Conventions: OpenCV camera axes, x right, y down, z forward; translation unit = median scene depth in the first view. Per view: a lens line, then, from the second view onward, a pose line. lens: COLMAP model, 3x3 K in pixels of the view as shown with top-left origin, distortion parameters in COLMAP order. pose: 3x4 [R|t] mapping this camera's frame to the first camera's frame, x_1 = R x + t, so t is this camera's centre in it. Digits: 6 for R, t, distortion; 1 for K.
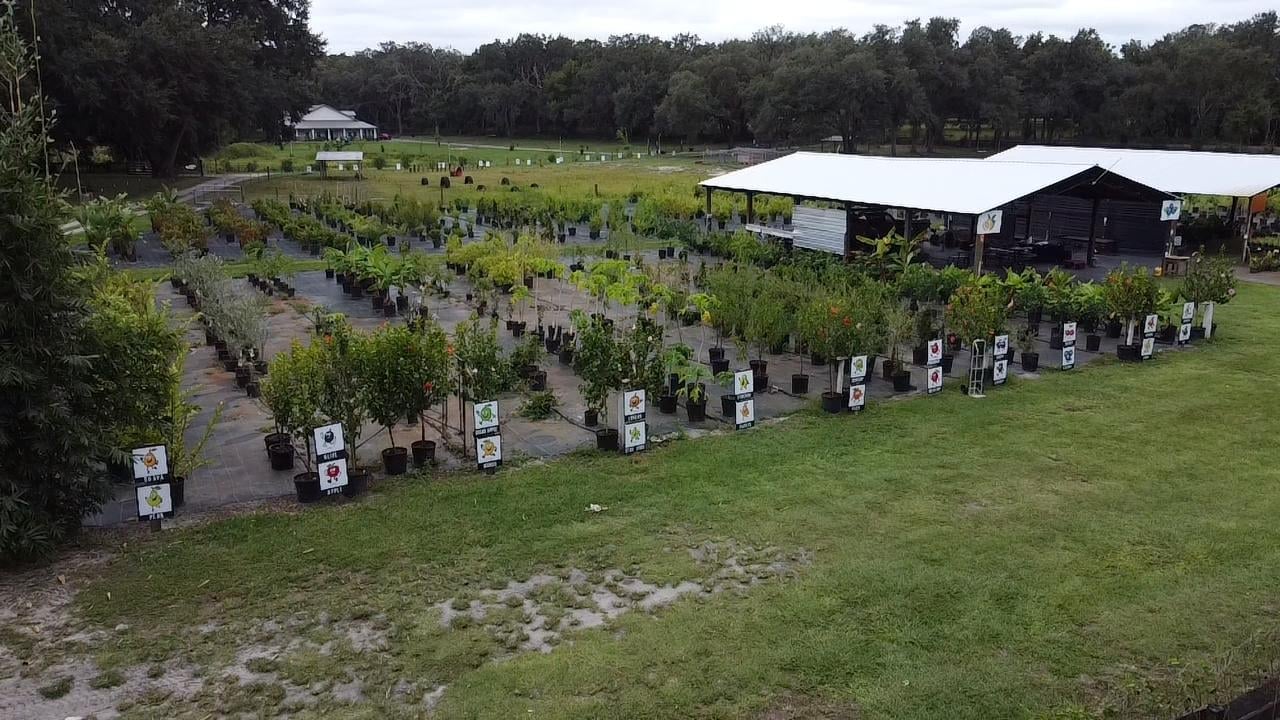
lens RADIAL K [[969.9, 0, 640.0], [0, 969.9, 360.0], [0, 0, 1]] dist [0.000768, 0.000769]
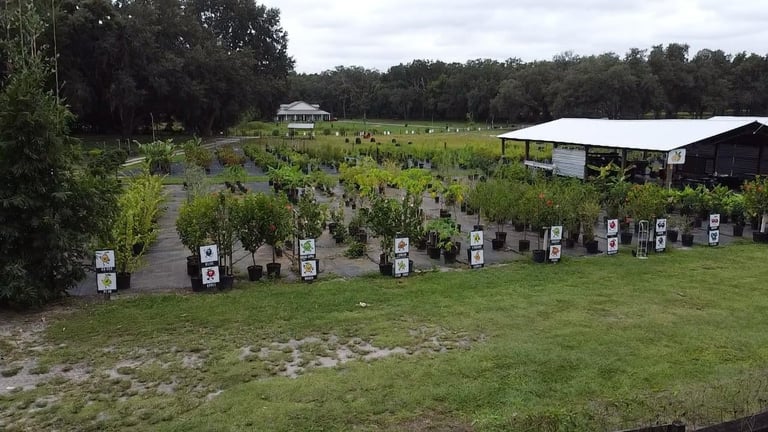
lens RADIAL K [[581.9, 0, 384.0], [0, 581.9, 216.0], [0, 0, 1]] dist [0.000768, 0.000769]
pose [[0.983818, 0.031450, -0.176387, 0.106916], [-0.043336, 0.997012, -0.063944, 0.046243], [0.173849, 0.070553, 0.982242, 0.035669]]
